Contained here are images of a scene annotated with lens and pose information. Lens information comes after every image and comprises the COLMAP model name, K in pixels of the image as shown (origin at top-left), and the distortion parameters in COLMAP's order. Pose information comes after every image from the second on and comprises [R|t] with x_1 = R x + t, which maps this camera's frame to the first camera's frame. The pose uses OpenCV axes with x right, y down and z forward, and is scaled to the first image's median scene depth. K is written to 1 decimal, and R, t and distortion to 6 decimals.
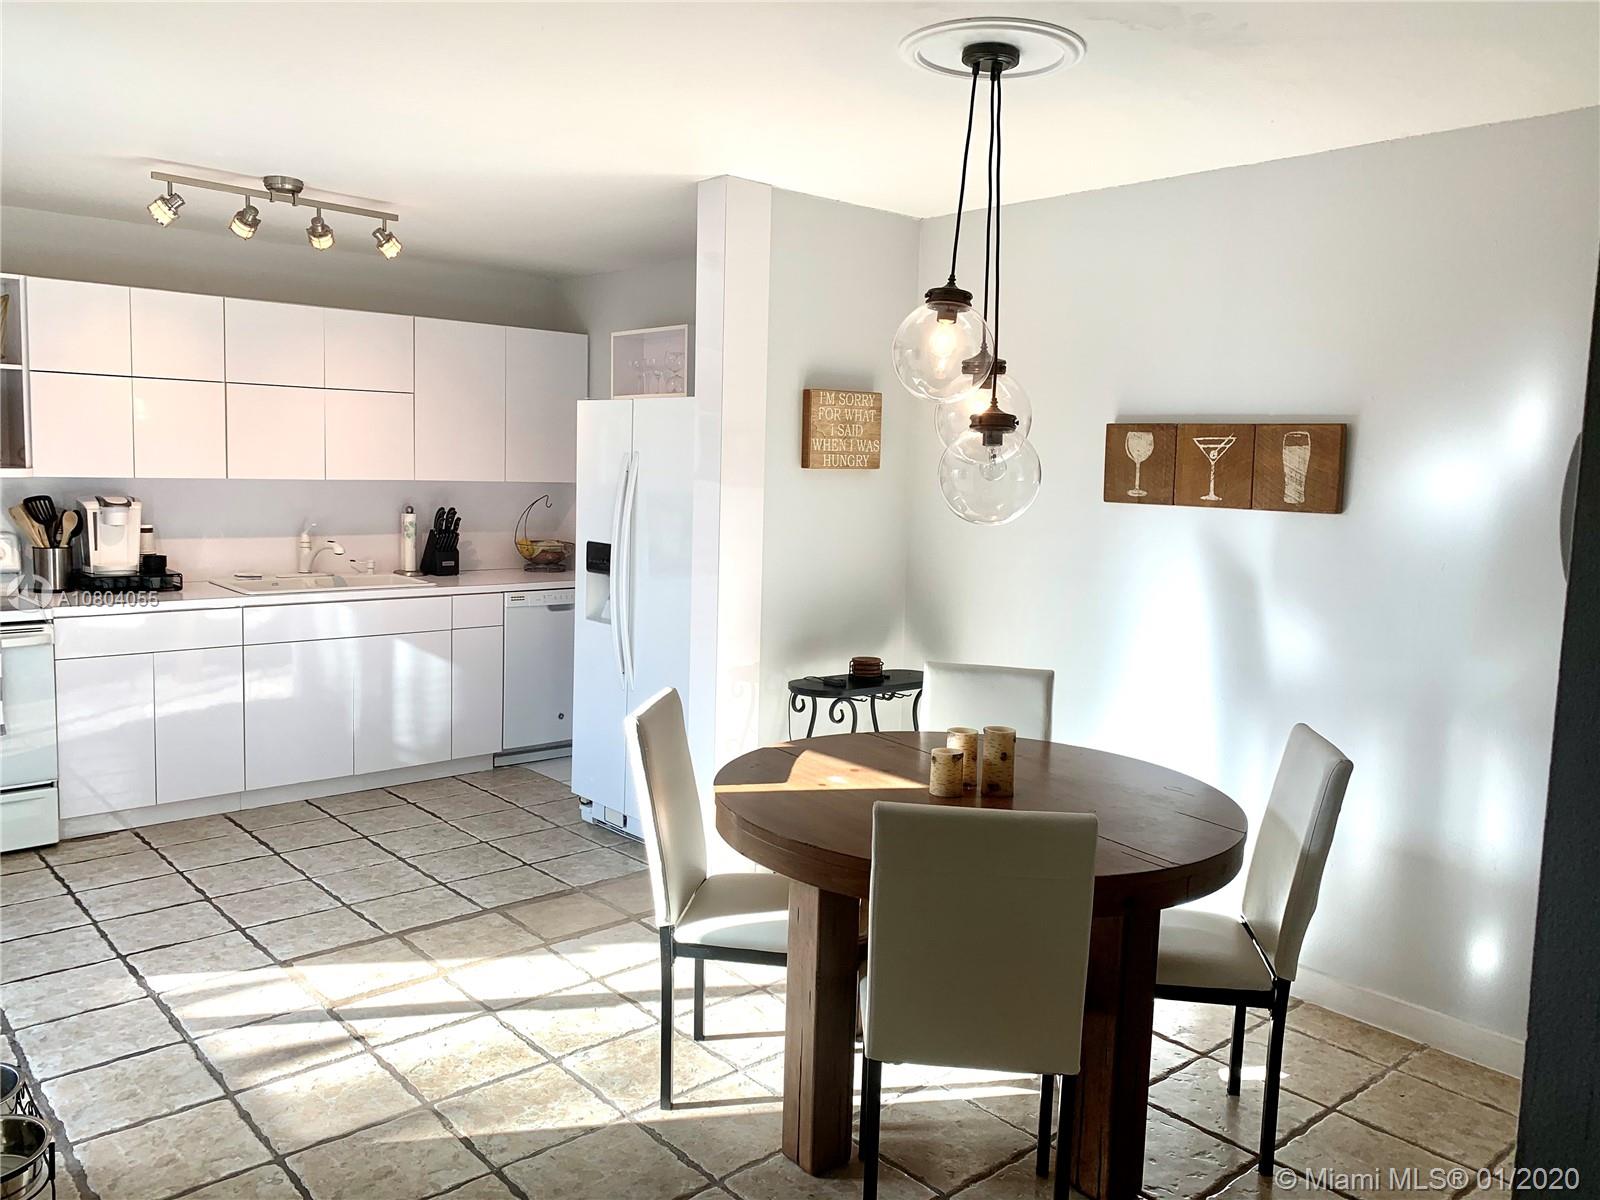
lens RADIAL K [[1205.9, 0, 797.3], [0, 1205.9, 581.2], [0, 0, 1]] dist [0.028145, -0.052789]
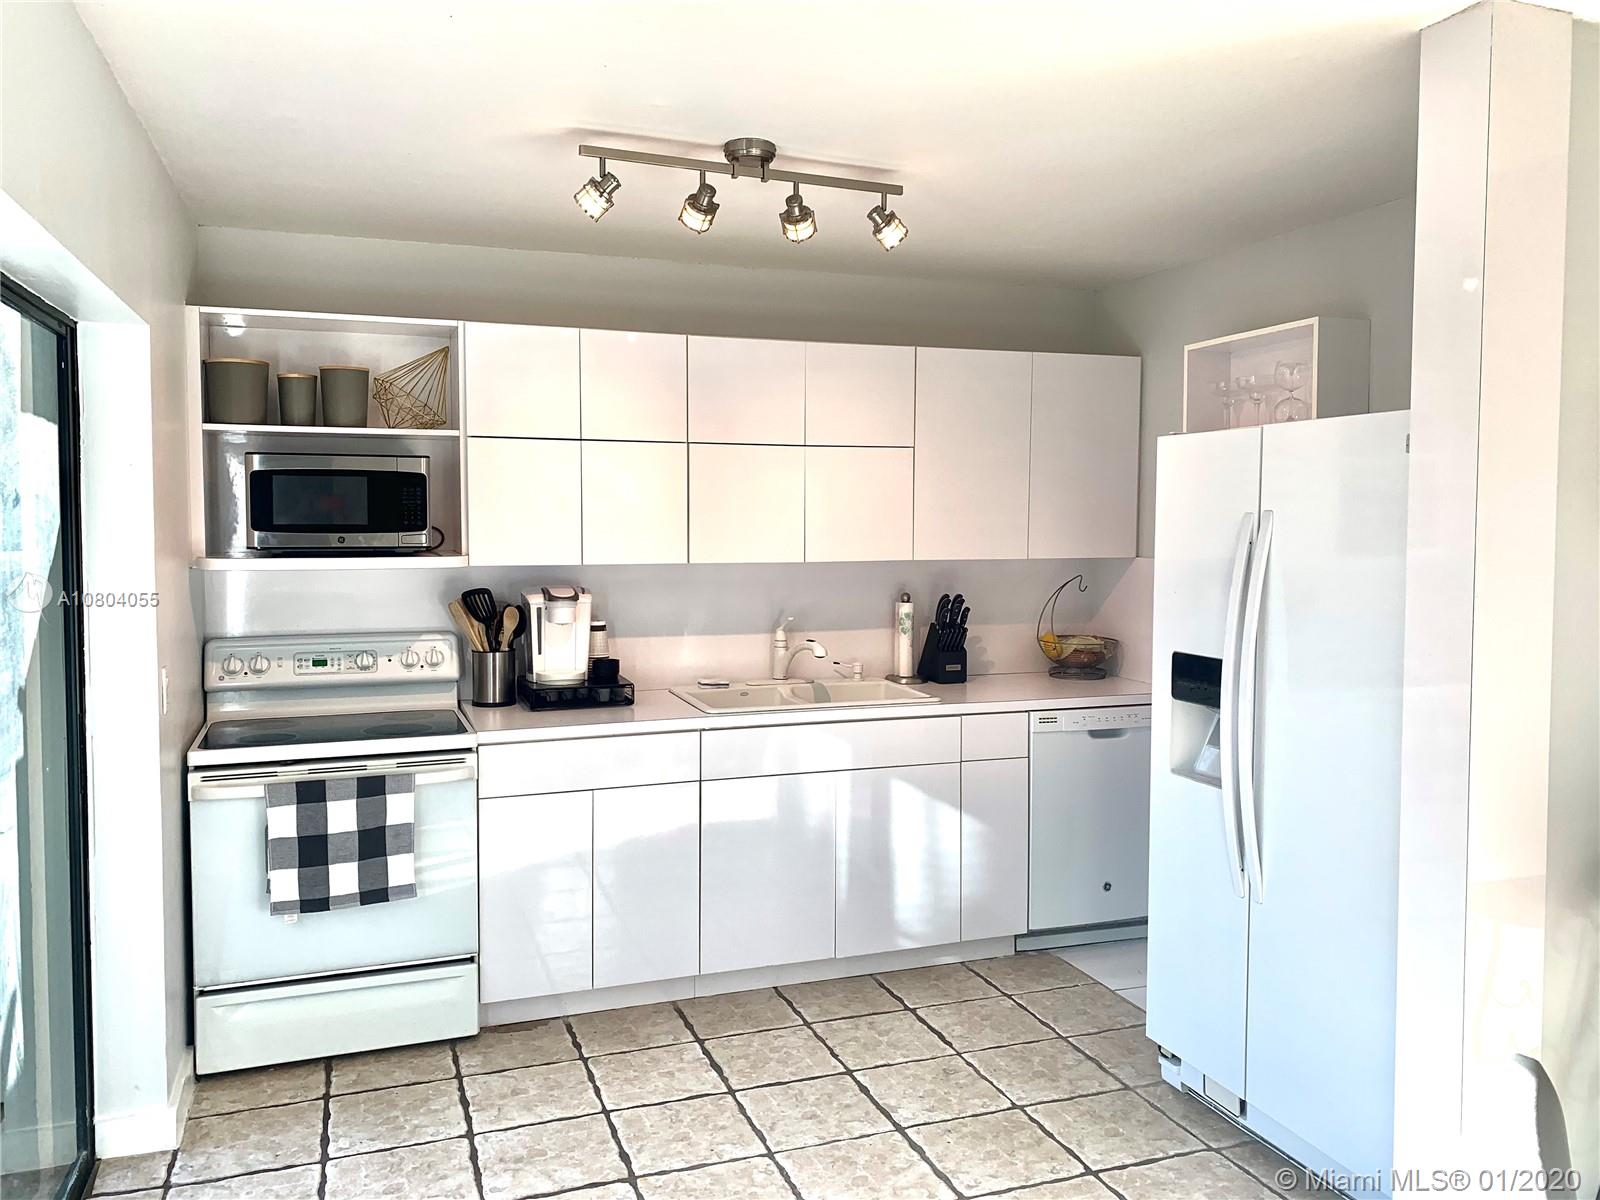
lens RADIAL K [[1205.9, 0, 797.3], [0, 1205.9, 581.2], [0, 0, 1]] dist [0.028145, -0.052789]
pose [[0.926542, -0.008320, -0.376099, -0.114557], [-0.012227, 0.998561, -0.052209, -0.034460], [0.375993, 0.052973, 0.925107, 0.313850]]
